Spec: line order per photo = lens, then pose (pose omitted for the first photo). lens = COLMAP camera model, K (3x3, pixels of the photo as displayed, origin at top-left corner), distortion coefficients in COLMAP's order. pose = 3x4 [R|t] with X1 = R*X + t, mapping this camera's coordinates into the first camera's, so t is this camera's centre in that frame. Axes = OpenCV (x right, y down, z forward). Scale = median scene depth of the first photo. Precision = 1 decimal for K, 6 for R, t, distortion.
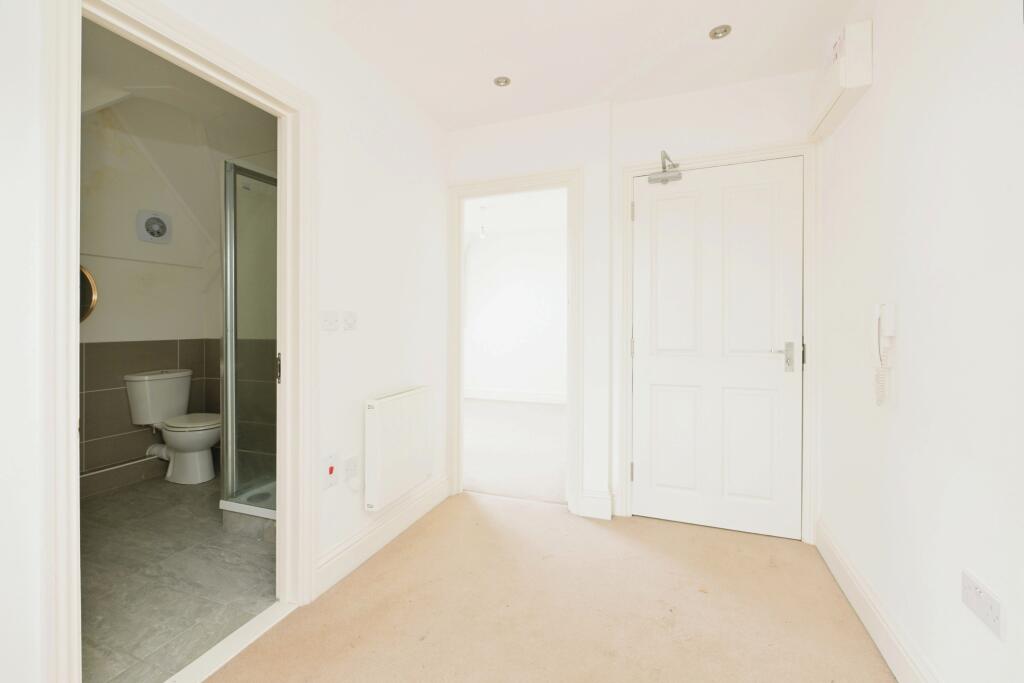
lens RADIAL K [[435.9, 0, 512.4], [0, 435.9, 330.7], [0, 0, 1]] dist [-0.002074, -0.000673]
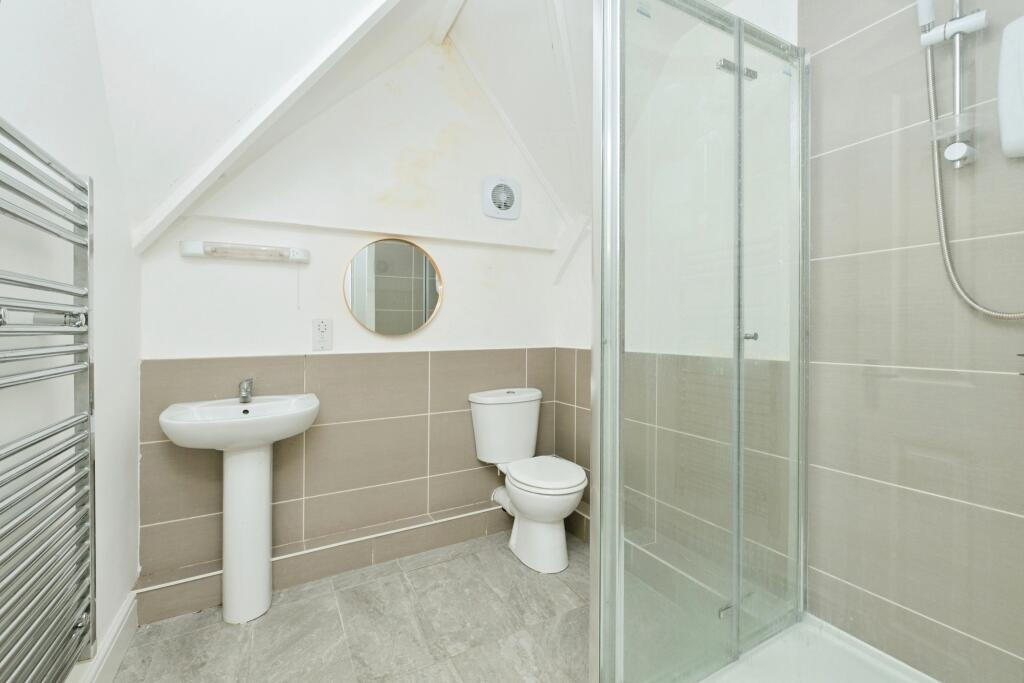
lens RADIAL K [[435.9, 0, 512.4], [0, 435.9, 330.7], [0, 0, 1]] dist [-0.002074, -0.000673]
pose [[0.759365, -0.005726, -0.650640, -0.323131], [-0.007733, 0.999811, -0.017825, 0.004063], [0.650619, 0.018567, 0.759177, 0.448450]]
